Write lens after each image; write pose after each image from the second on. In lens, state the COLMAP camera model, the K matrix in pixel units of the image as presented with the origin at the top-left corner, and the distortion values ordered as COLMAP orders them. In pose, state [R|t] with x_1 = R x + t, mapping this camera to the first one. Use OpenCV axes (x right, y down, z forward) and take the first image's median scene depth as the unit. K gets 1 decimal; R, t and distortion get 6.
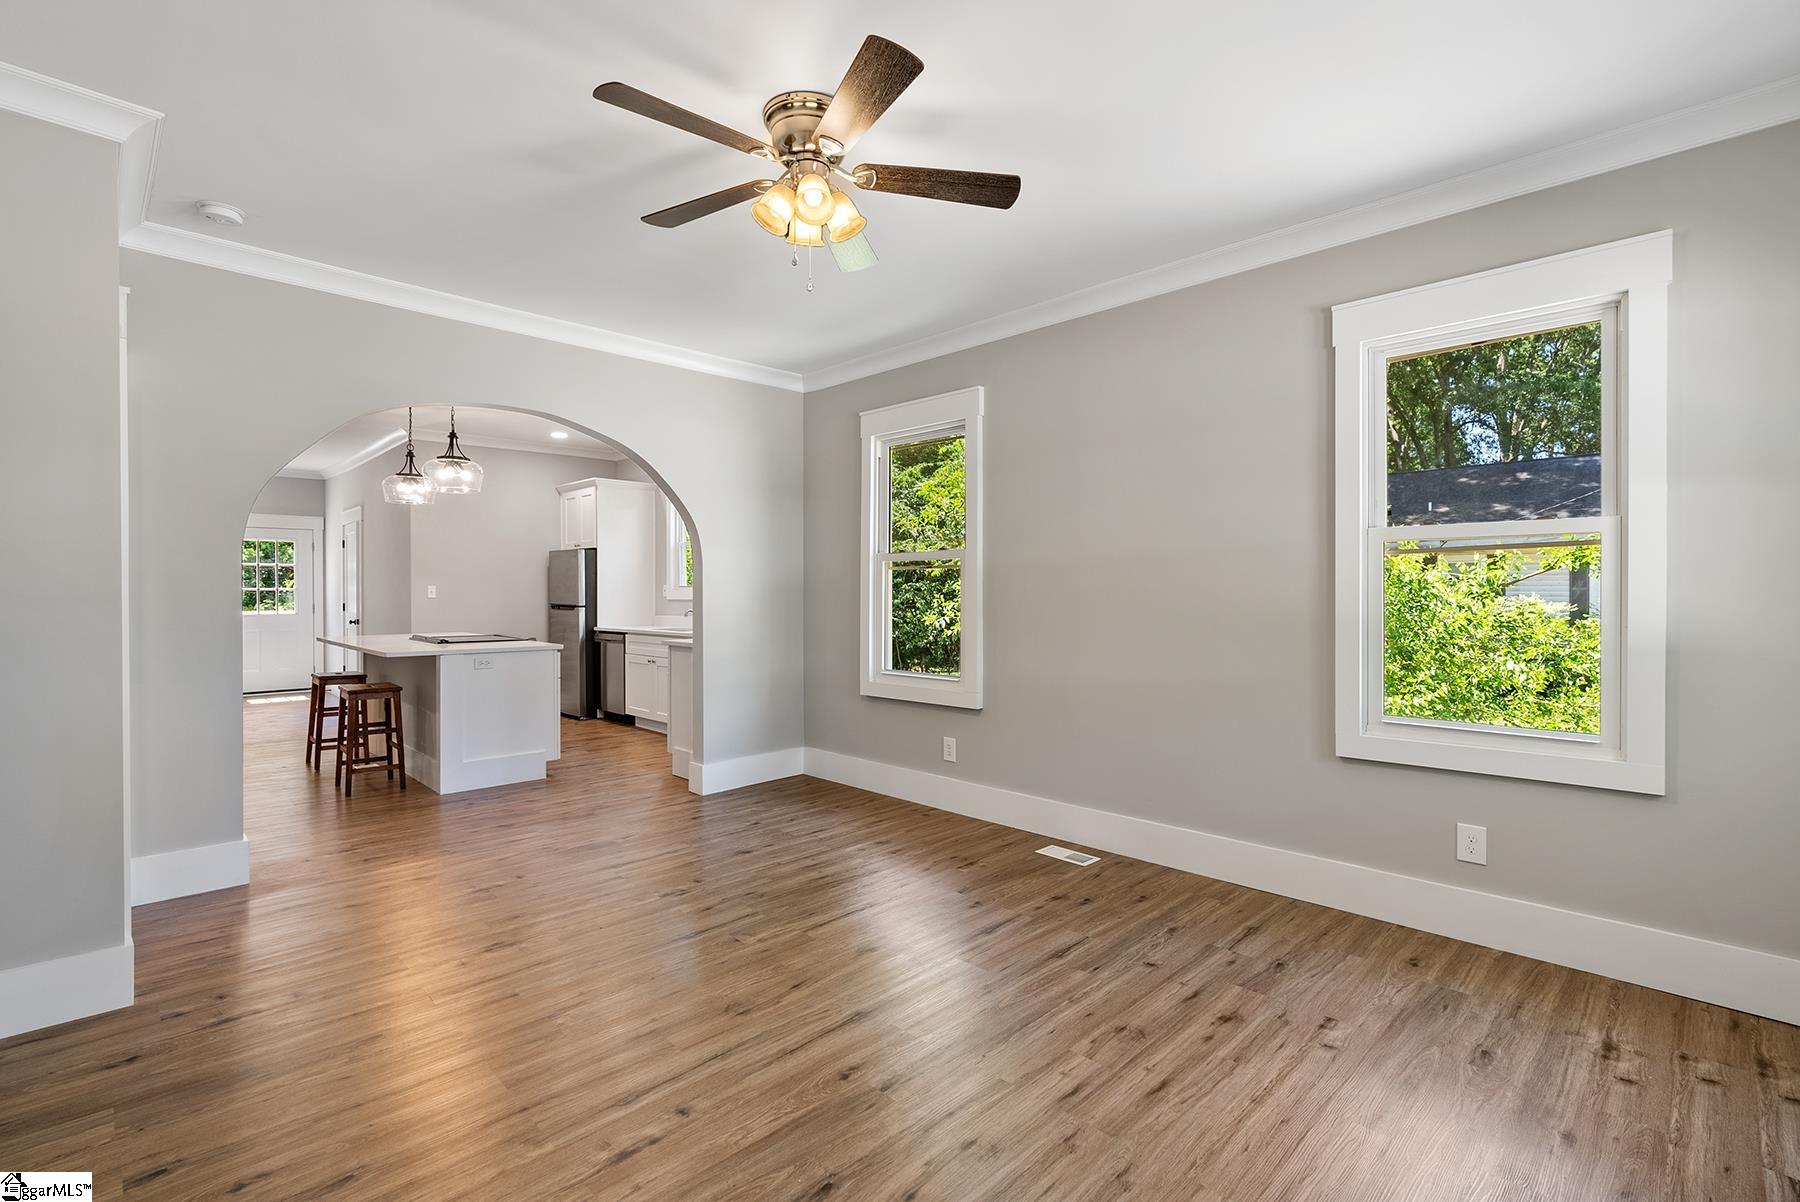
lens RADIAL K [[822.9, 0, 912.0], [0, 822.9, 593.4], [0, 0, 1]] dist [-0.012989, 0.005078]
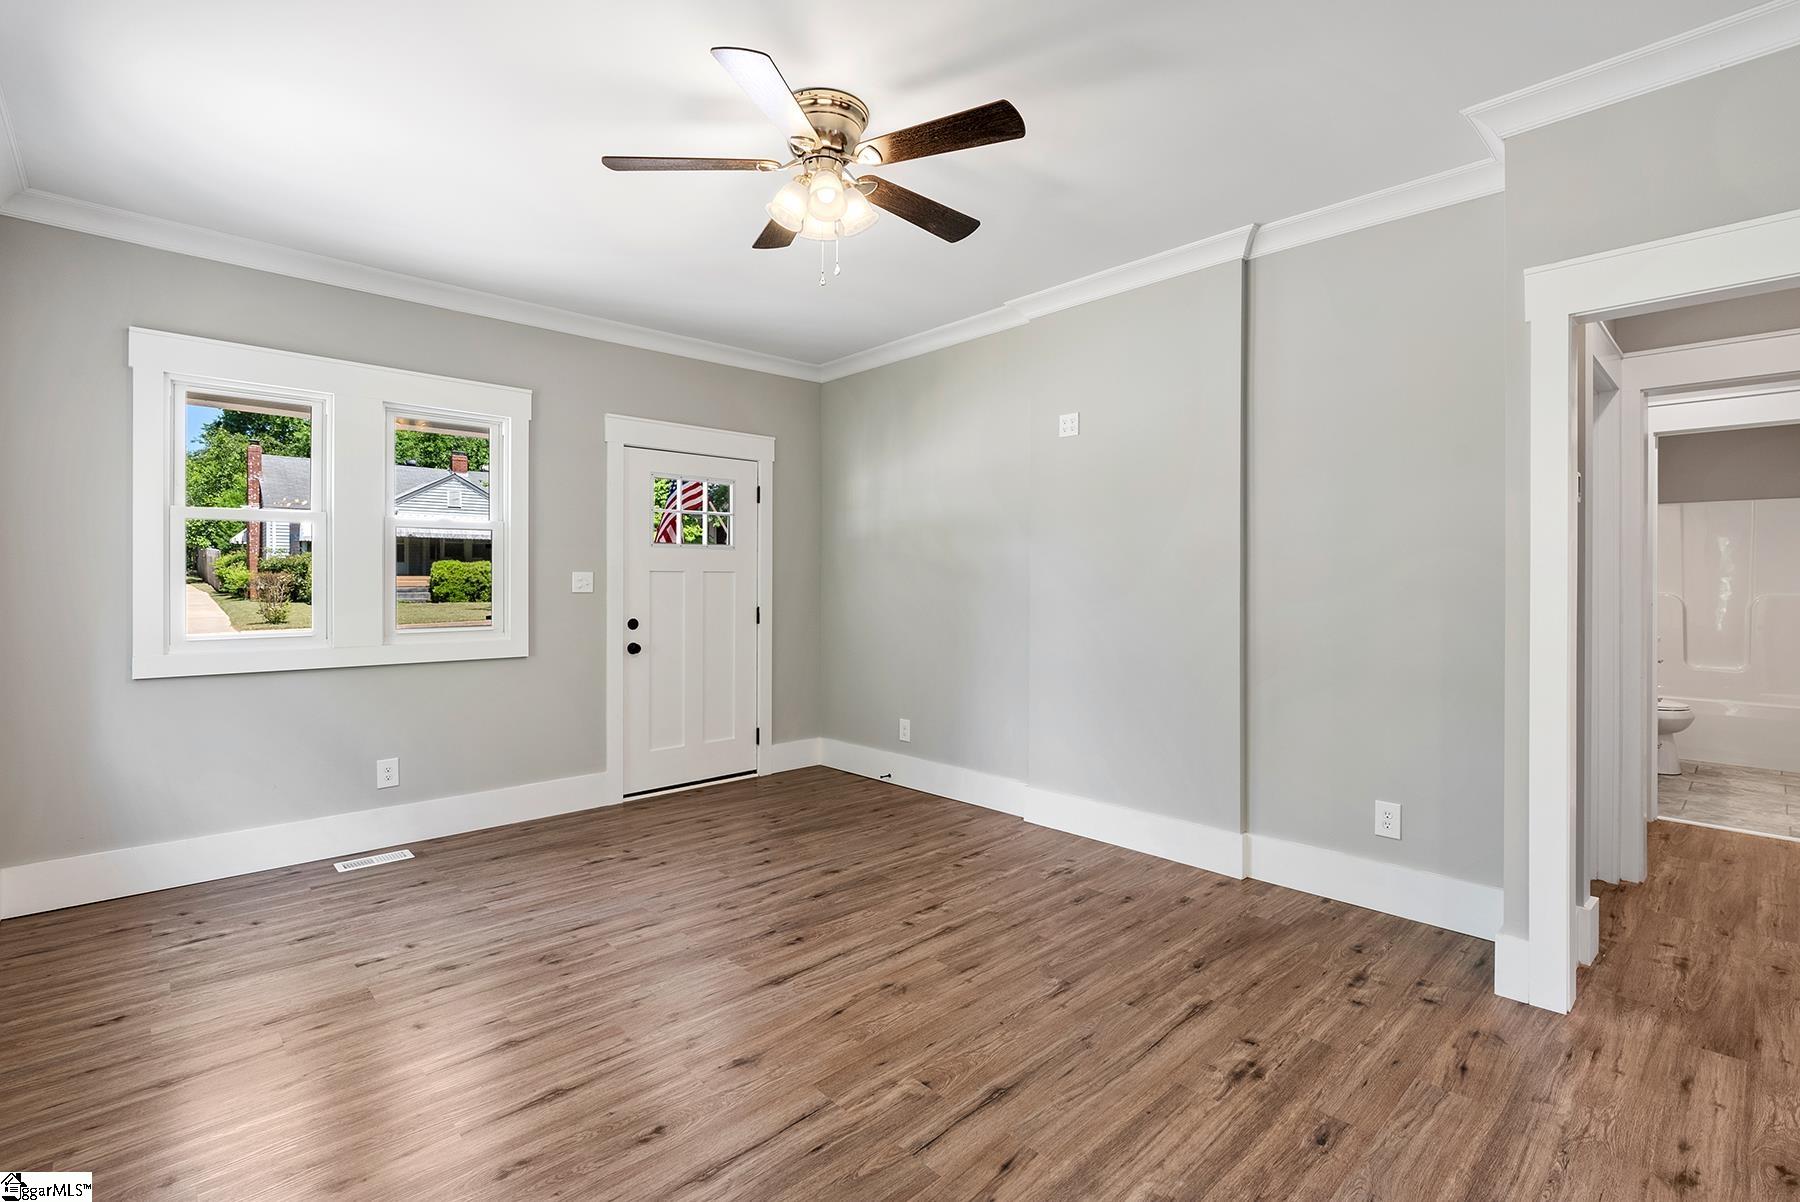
lens RADIAL K [[822.9, 0, 920.2], [0, 822.9, 580.5], [0, 0, 1]] dist [-0.012989, 0.005078]
pose [[-0.999827, -0.000206, 0.018577, -0.146577], [-0.000064, 0.999971, 0.007636, -0.006772], [-0.018578, 0.007633, -0.999798, 1.122182]]
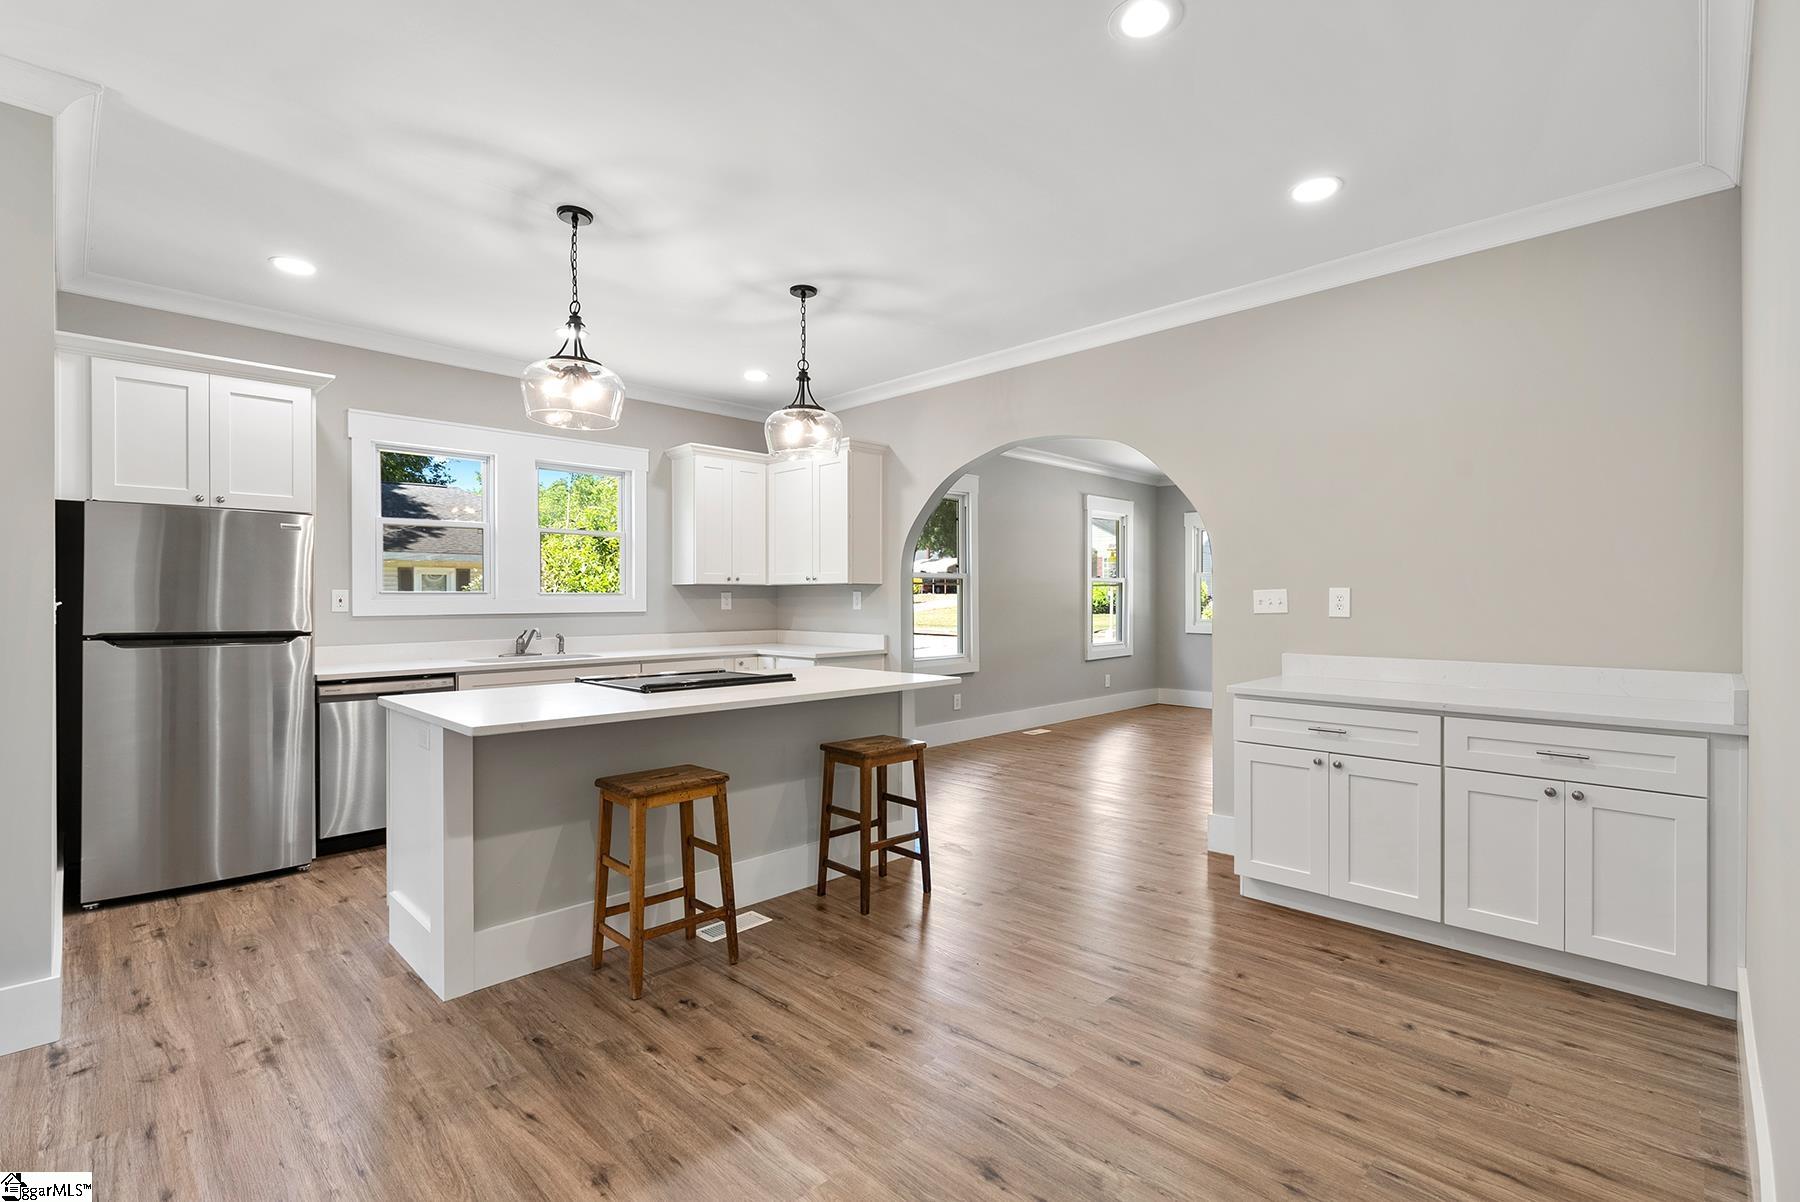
lens RADIAL K [[822.9, 0, 914.0], [0, 822.9, 601.4], [0, 0, 1]] dist [-0.012989, 0.005078]
pose [[-0.009582, -0.002367, 0.999951, -1.574603], [0.005261, 0.999983, 0.002418, -0.004695], [-0.999940, 0.005284, -0.009570, 1.142914]]
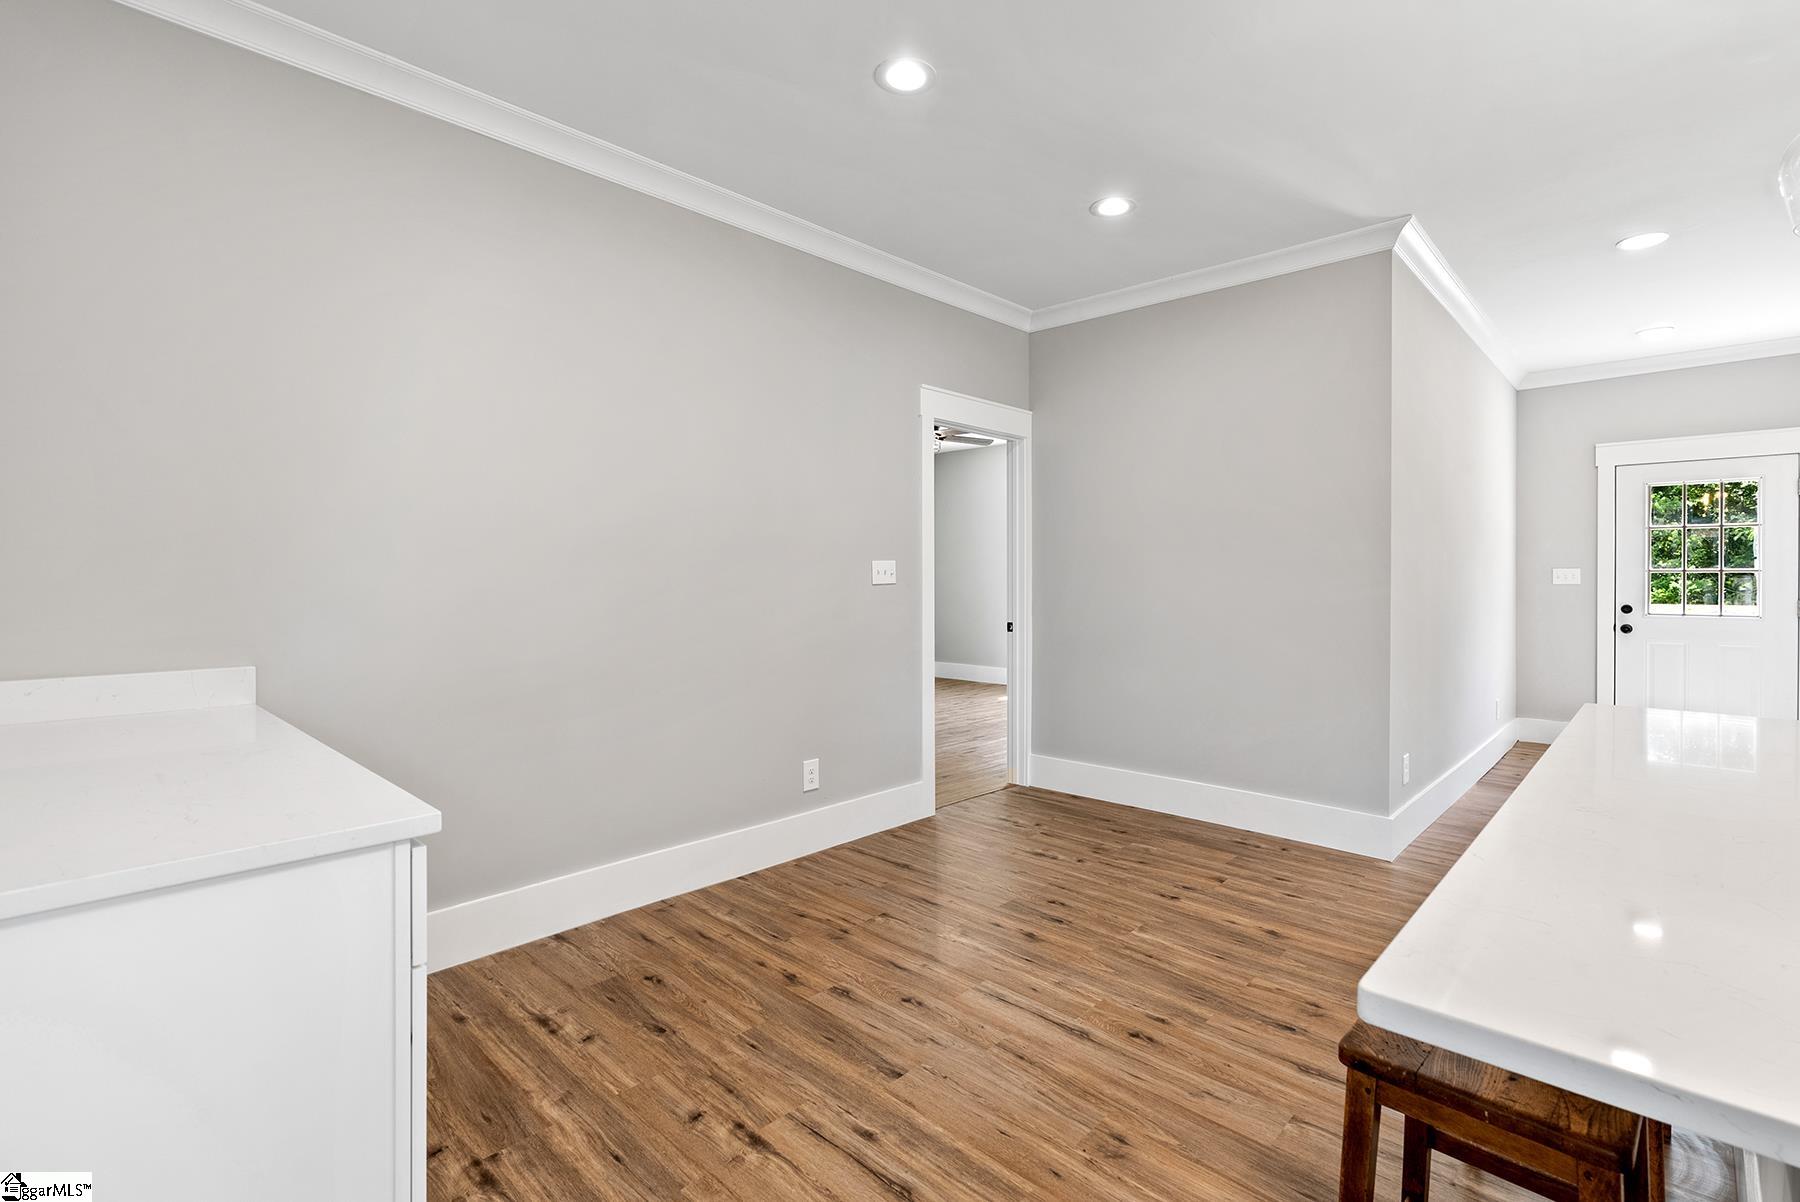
lens RADIAL K [[822.9, 0, 911.5], [0, 822.9, 586.2], [0, 0, 1]] dist [-0.012989, 0.005078]
pose [[0.024883, 0.013313, -0.999602, -0.545924], [-0.002514, 0.999909, 0.013255, -0.001049], [0.999687, 0.002183, 0.024914, 0.995509]]
